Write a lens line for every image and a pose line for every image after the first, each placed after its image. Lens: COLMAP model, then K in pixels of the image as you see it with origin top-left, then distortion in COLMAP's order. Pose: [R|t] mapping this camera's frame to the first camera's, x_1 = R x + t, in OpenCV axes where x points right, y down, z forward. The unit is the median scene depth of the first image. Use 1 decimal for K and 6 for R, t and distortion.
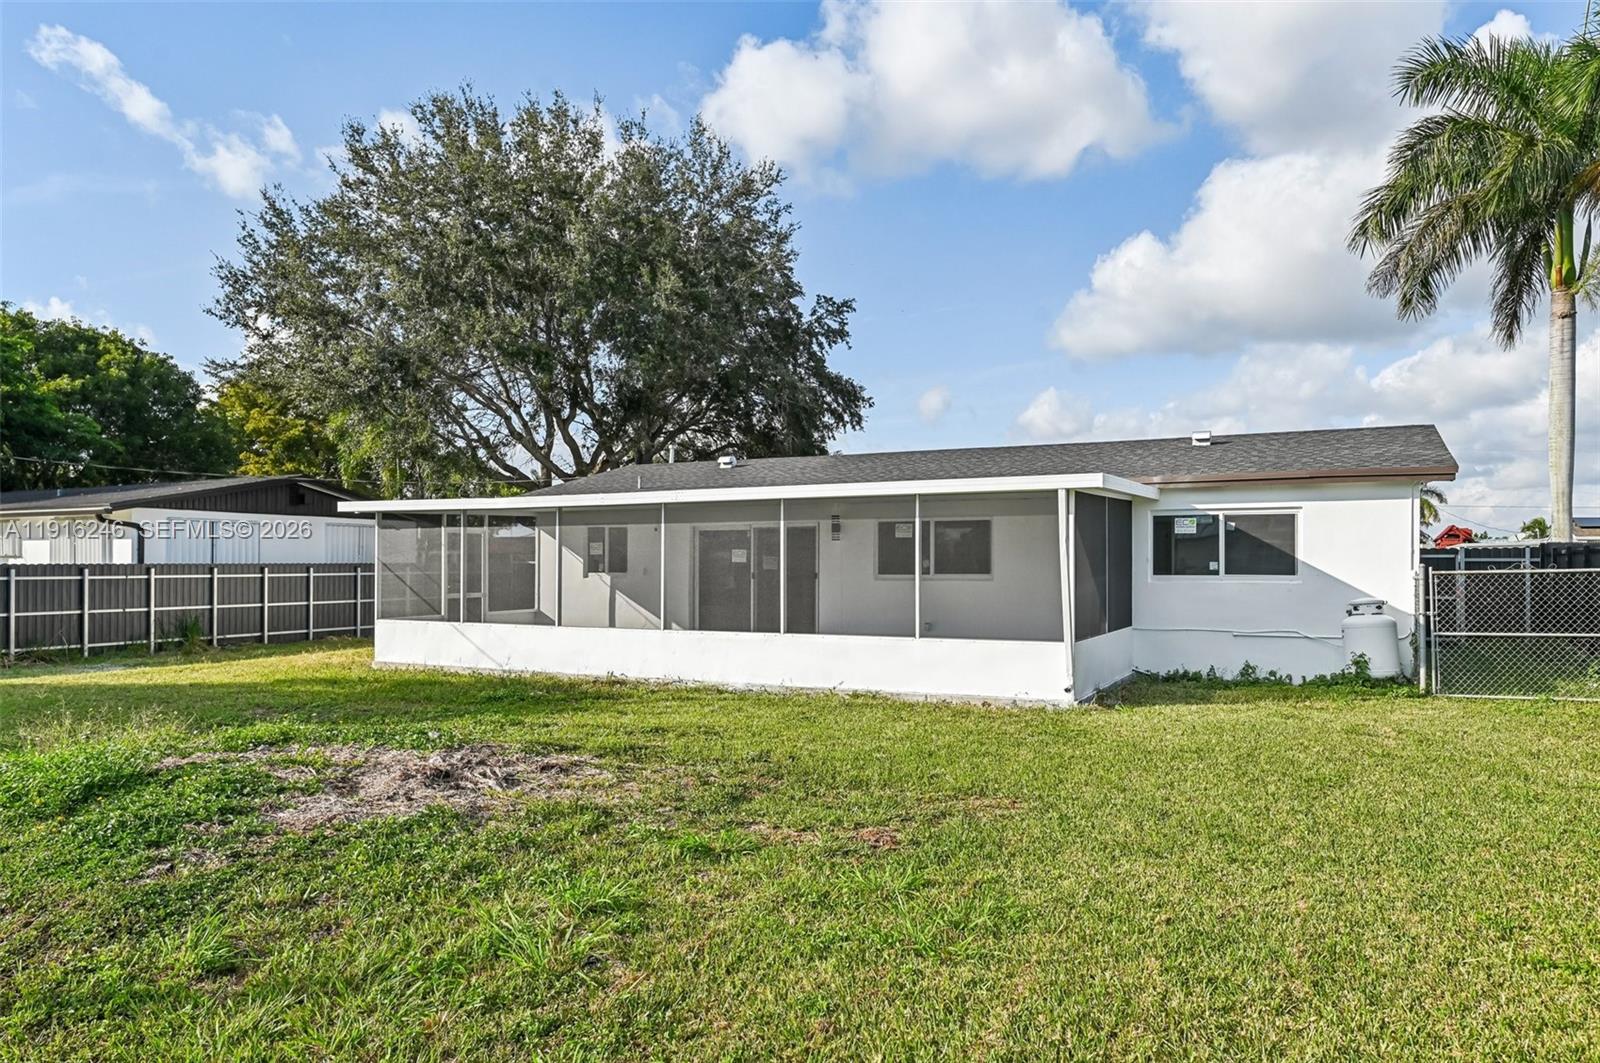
lens RADIAL K [[1073.0, 0, 802.9], [0, 1073.0, 562.1], [0, 0, 1]] dist [-0.021121, 0.000280]
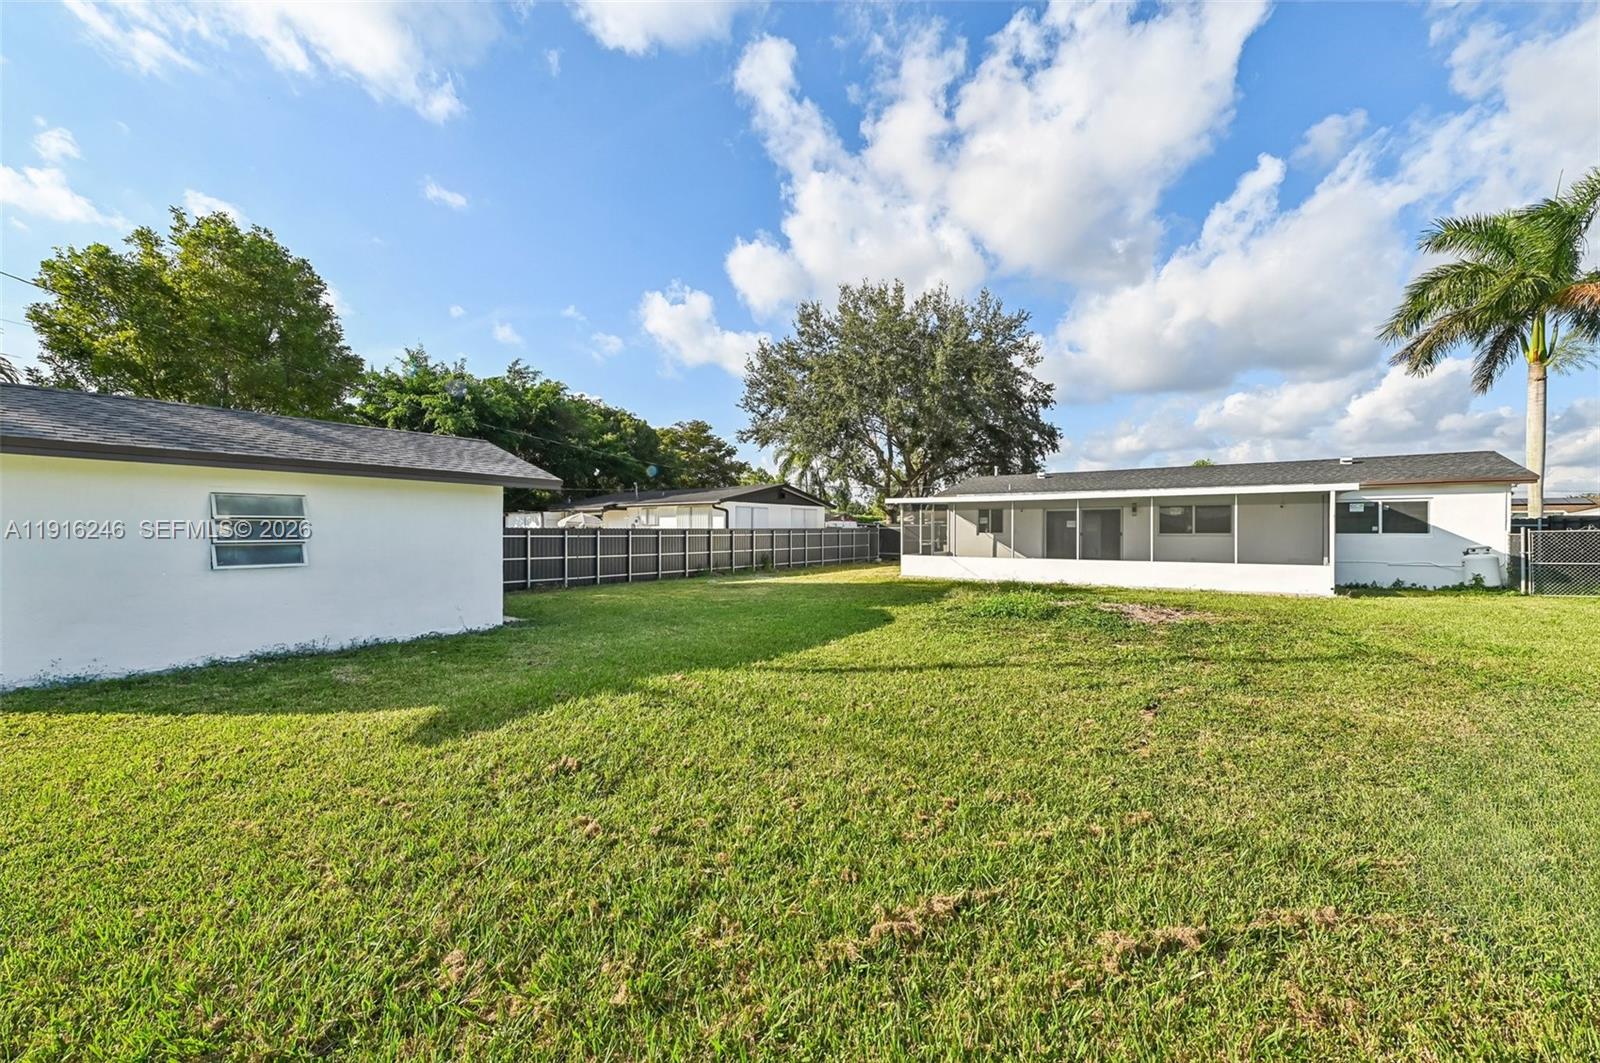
lens RADIAL K [[637.2, 0, 794.6], [0, 637.2, 536.2], [0, 0, 1]] dist [-0.004991, -0.003183]
pose [[0.986256, -0.000840, -0.165224, -0.379785], [0.003287, 0.999889, 0.014539, -0.002155], [0.165193, -0.014882, 0.986149, -0.243331]]
